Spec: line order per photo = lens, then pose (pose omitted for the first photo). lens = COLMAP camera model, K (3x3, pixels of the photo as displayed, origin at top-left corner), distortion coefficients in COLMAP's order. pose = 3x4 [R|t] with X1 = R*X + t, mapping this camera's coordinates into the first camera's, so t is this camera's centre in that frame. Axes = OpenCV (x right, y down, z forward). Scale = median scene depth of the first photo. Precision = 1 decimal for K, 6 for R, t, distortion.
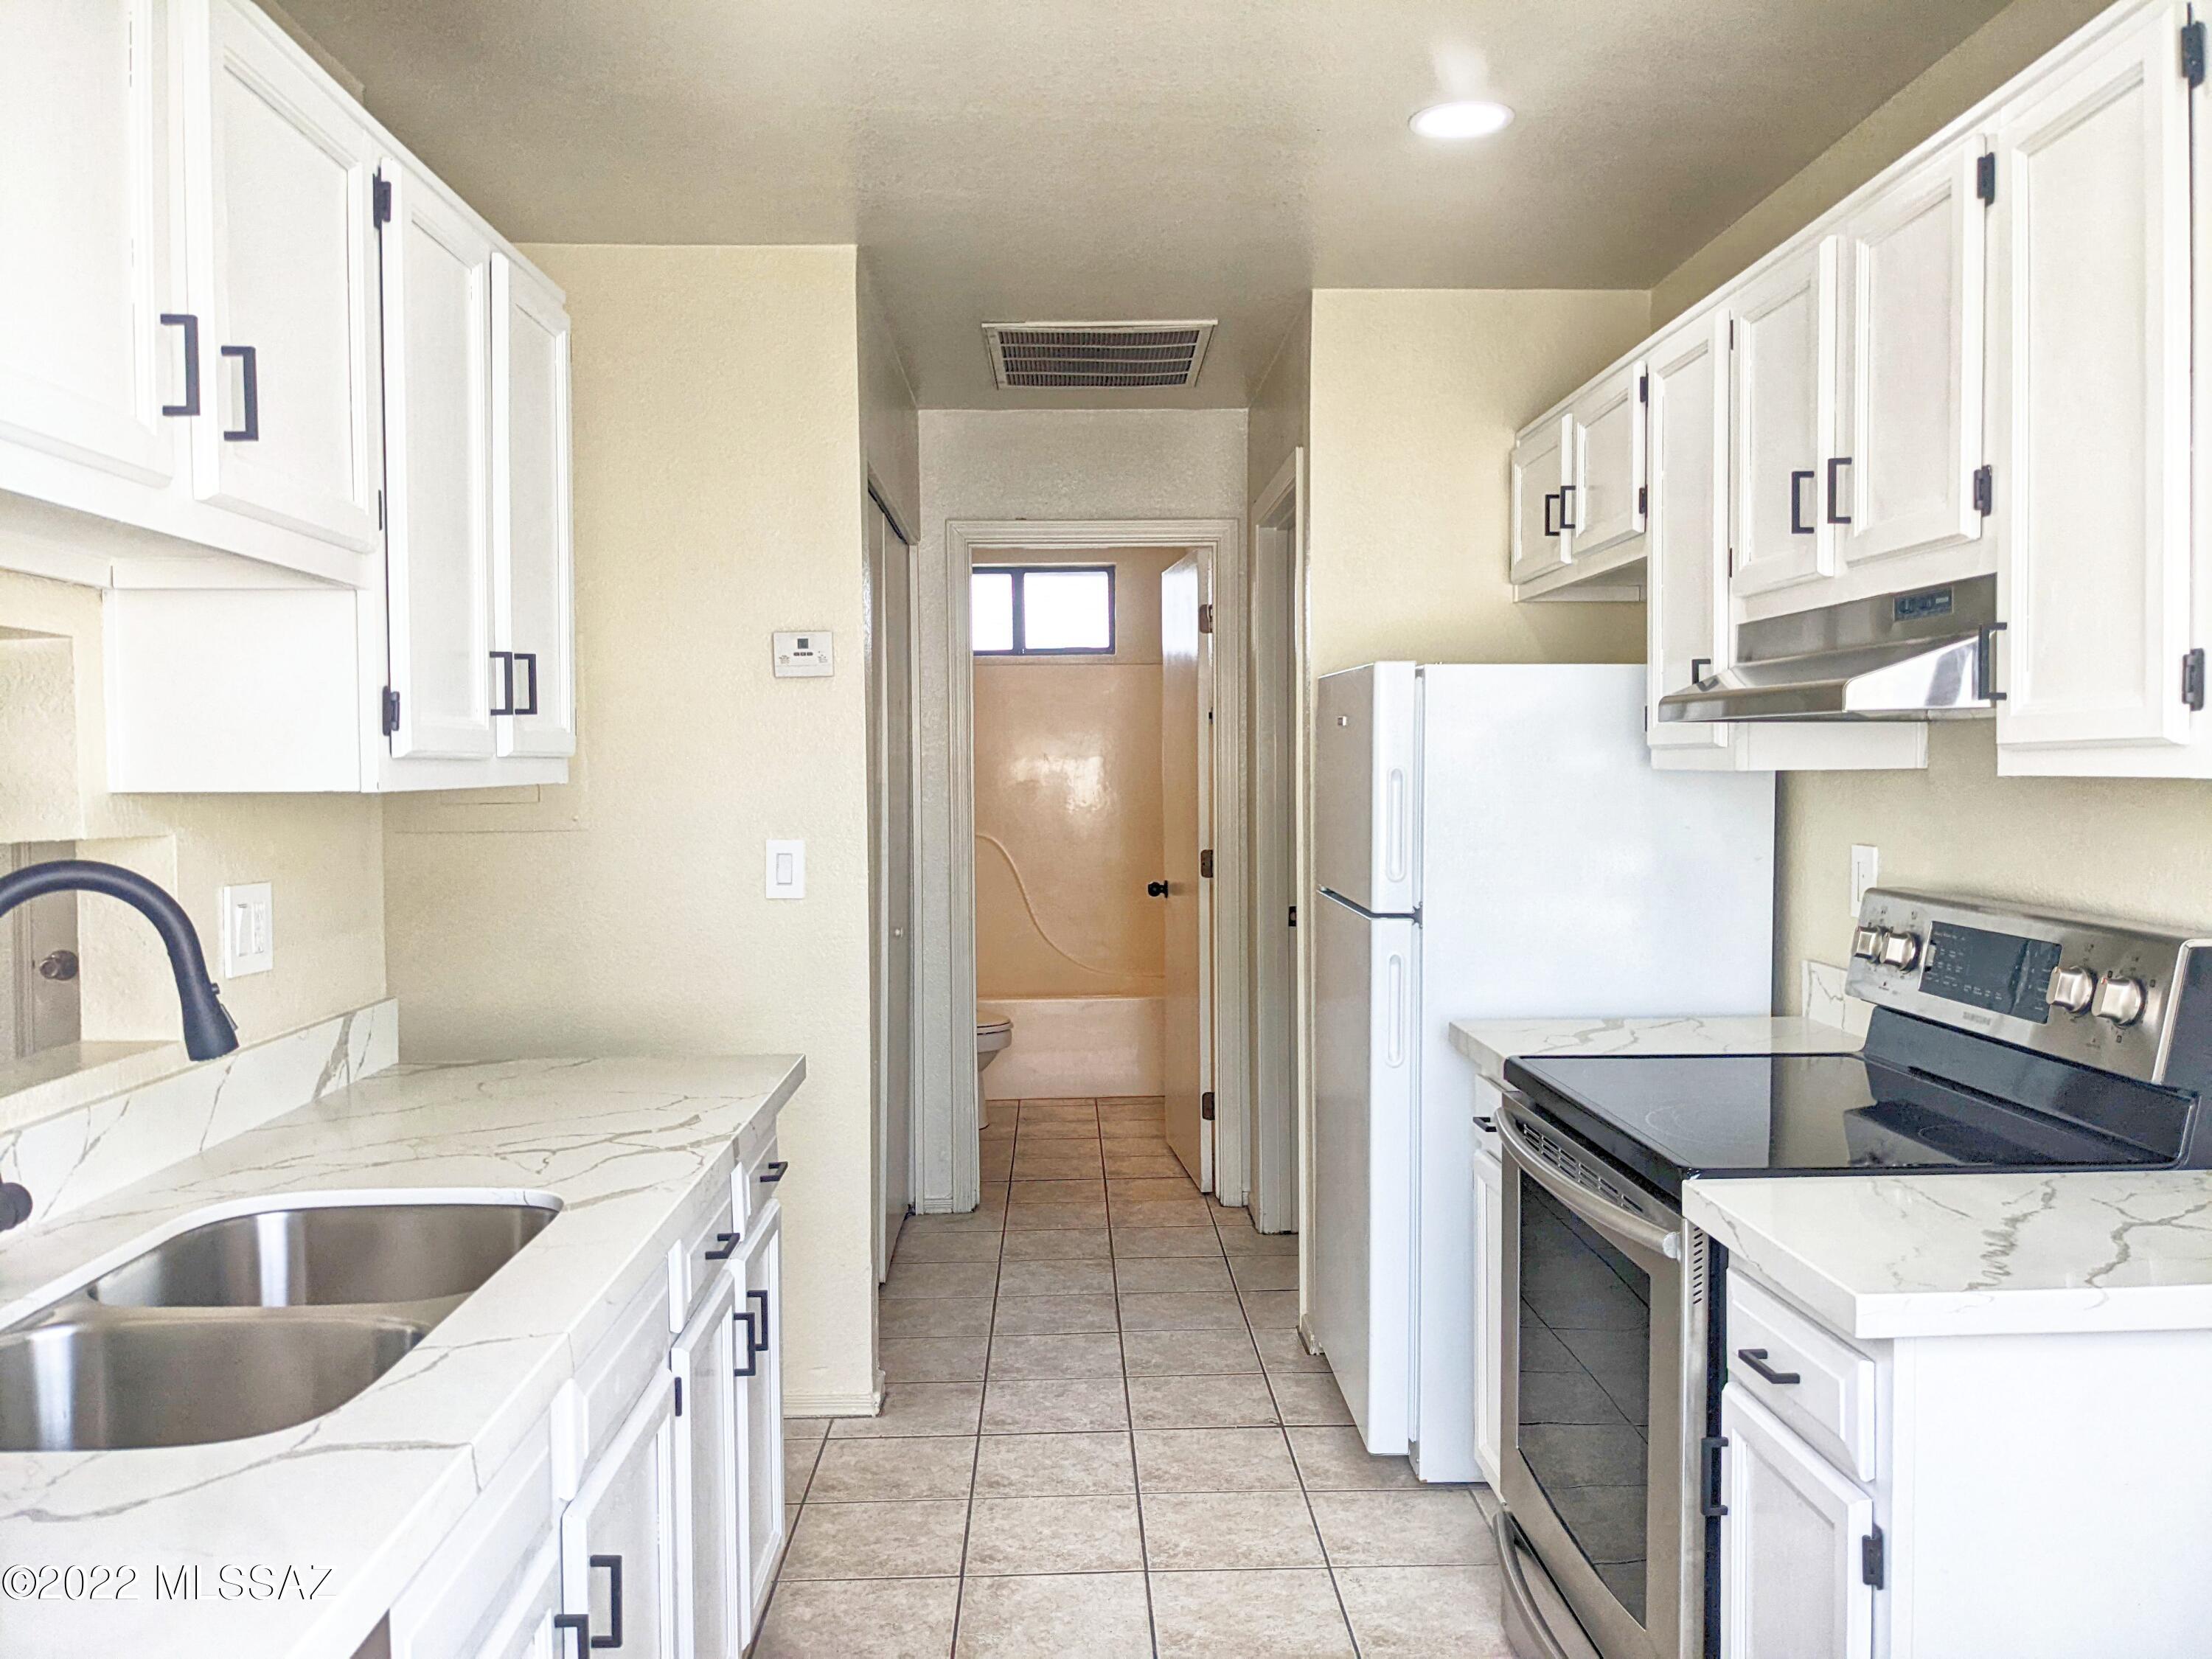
lens RADIAL K [[1717.4, 0, 1106.0], [0, 1717.4, 829.5], [0, 0, 1]] dist [0.082480, -0.148985]
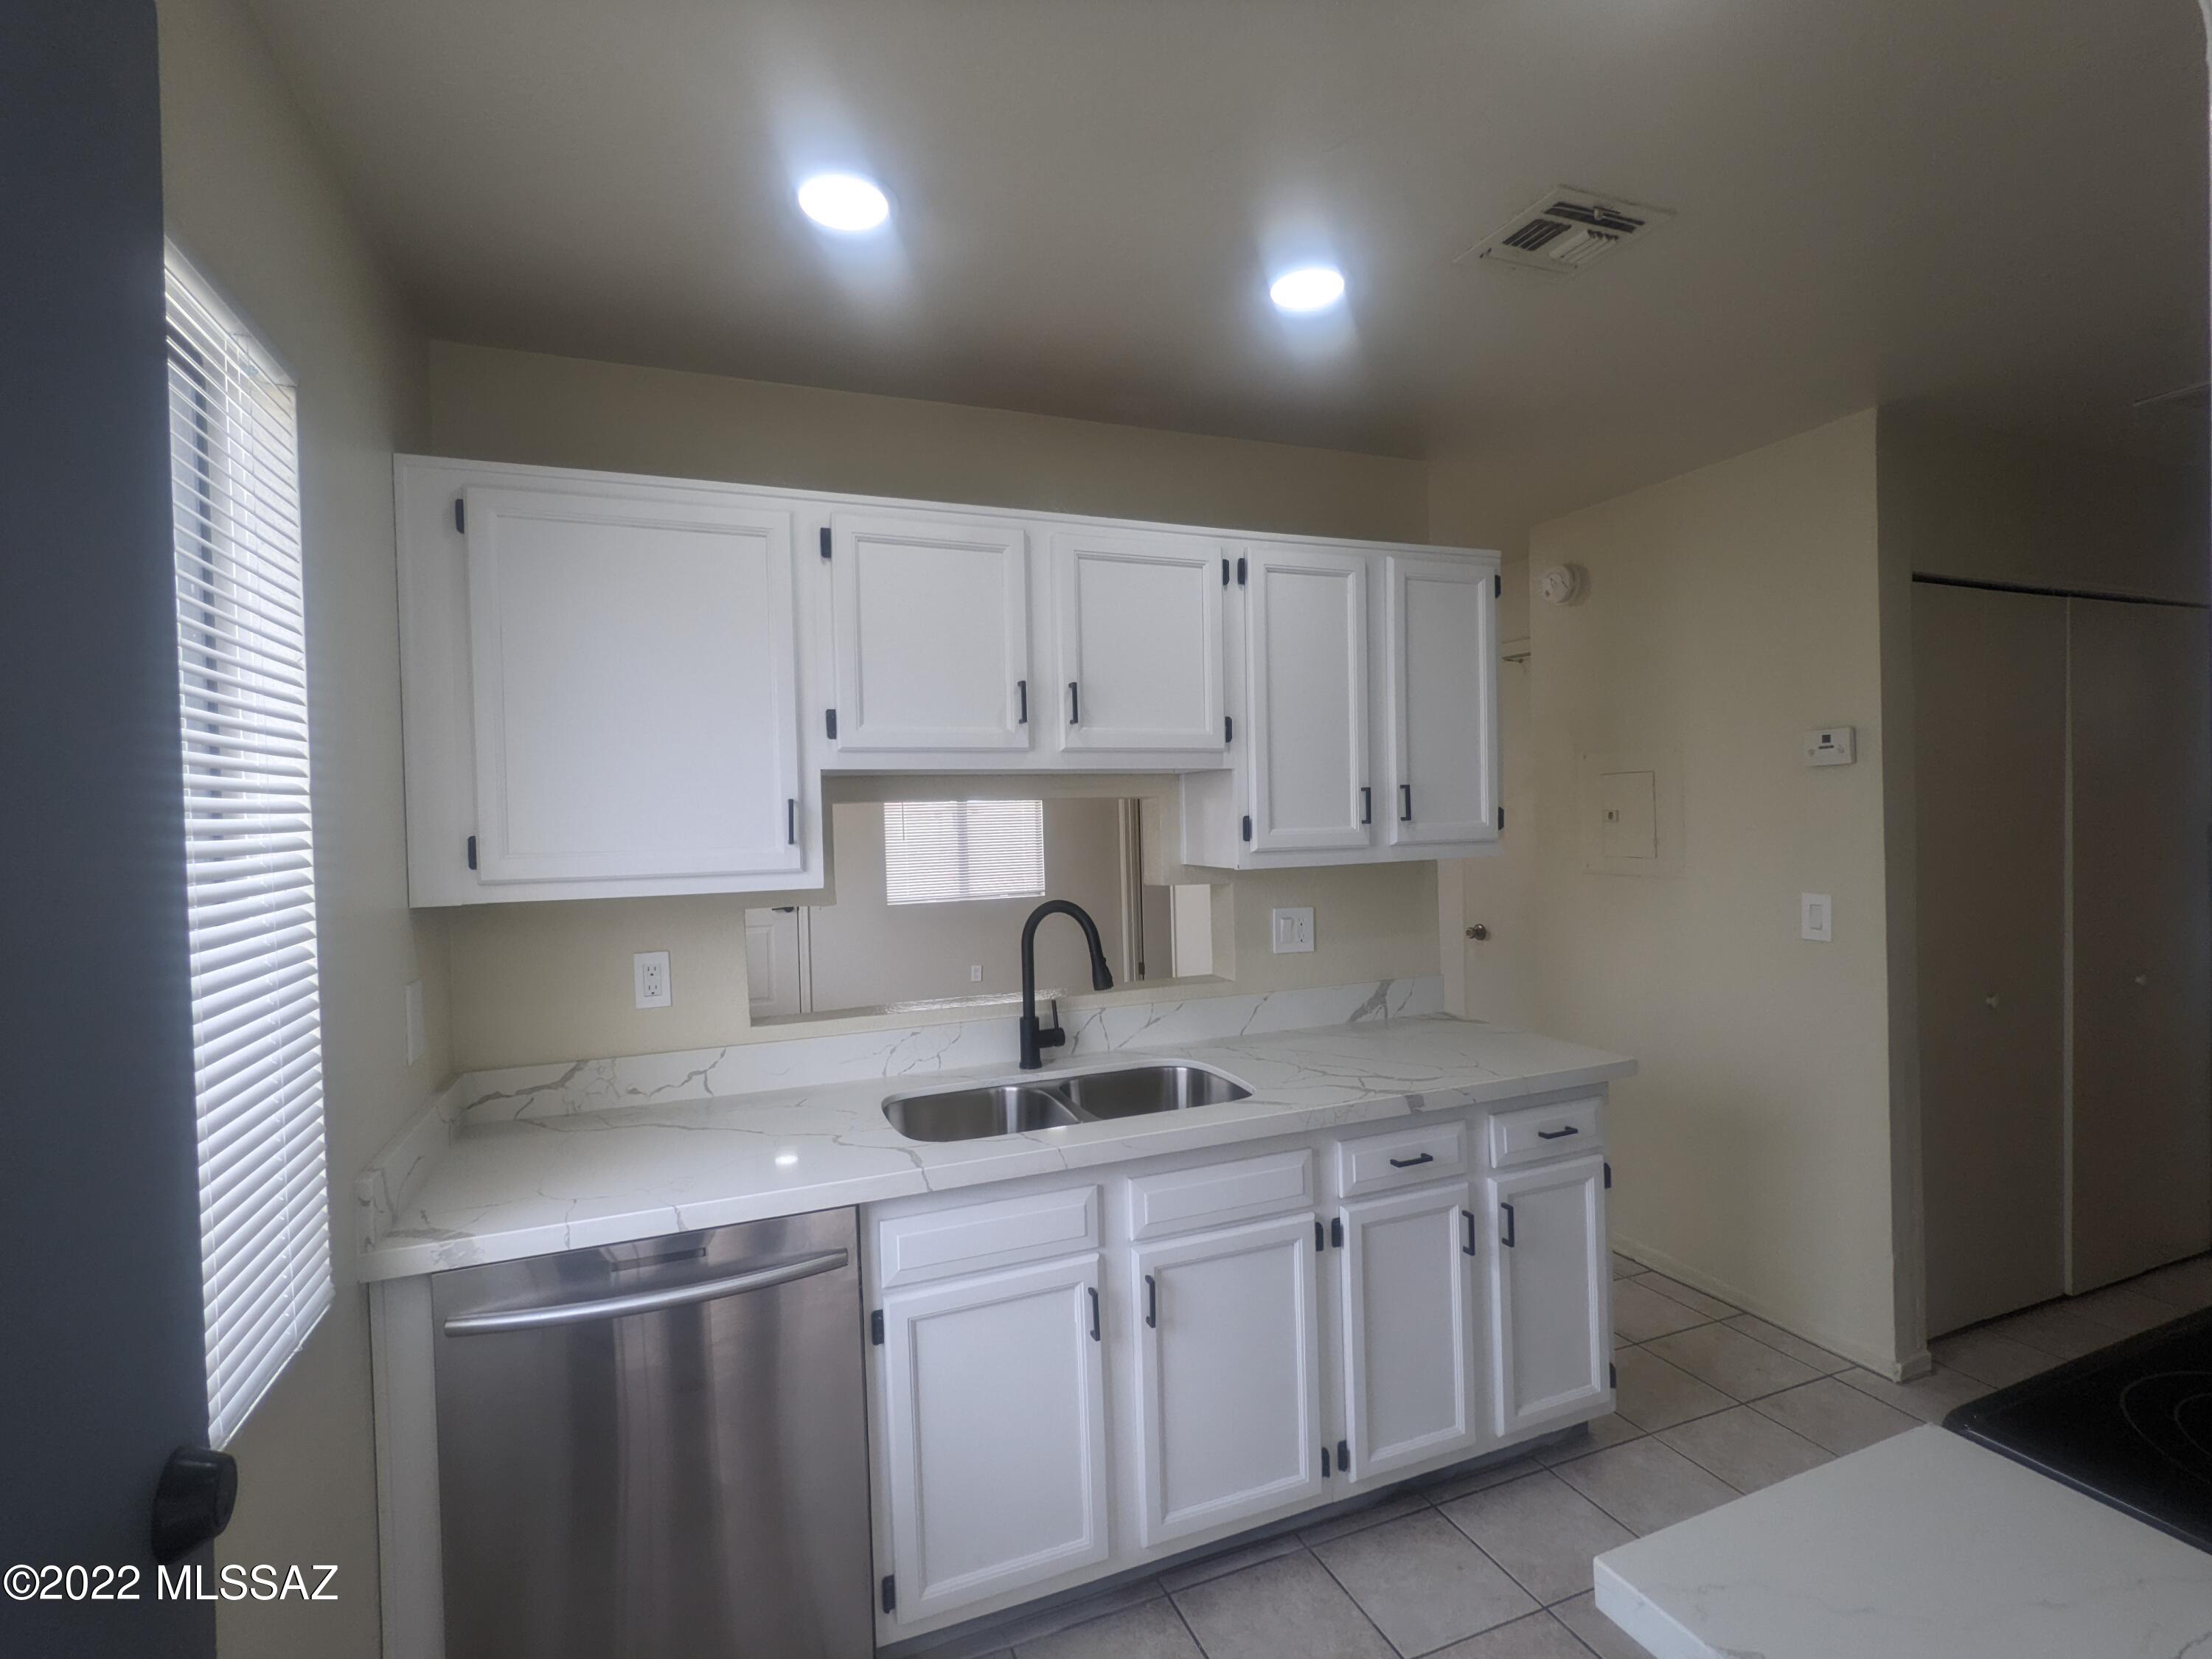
lens RADIAL K [[1032.0, 0, 1106.0], [0, 1032.0, 829.5], [0, 0, 1]] dist [-0.013966, -0.000166]
pose [[0.335844, 0.014447, -0.941807, 0.533037], [-0.012581, 0.999862, 0.010851, -0.066102], [0.941834, 0.008205, 0.335979, 0.390527]]
